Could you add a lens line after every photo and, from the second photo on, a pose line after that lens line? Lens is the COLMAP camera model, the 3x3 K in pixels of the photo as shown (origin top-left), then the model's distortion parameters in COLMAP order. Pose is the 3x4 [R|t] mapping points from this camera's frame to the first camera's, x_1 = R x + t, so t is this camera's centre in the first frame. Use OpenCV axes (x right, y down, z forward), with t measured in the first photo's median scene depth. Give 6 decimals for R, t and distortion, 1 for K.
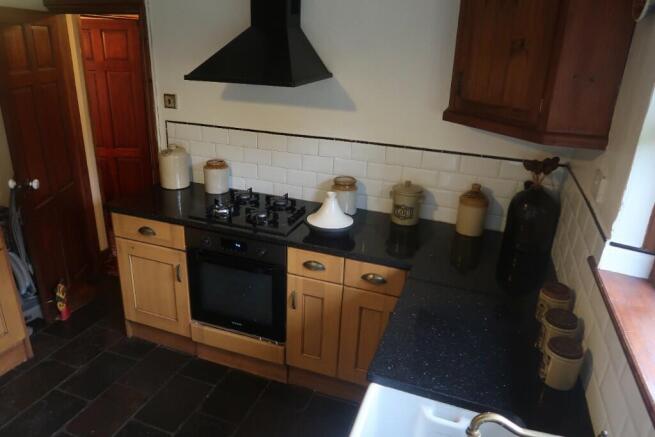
lens RADIAL K [[459.7, 0, 327.5], [0, 459.7, 218.5], [0, 0, 1]] dist [0.000666, 0.001150]
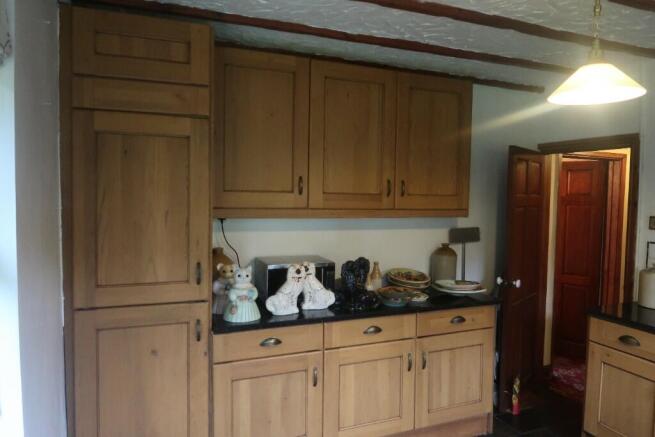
lens RADIAL K [[459.7, 0, 327.5], [0, 459.7, 218.5], [0, 0, 1]] dist [0.000666, 0.001150]
pose [[0.674820, 0.022855, -0.737628, -0.087711], [-0.253111, 0.946061, -0.202246, 0.118464], [0.693219, 0.323181, 0.644206, -0.142248]]
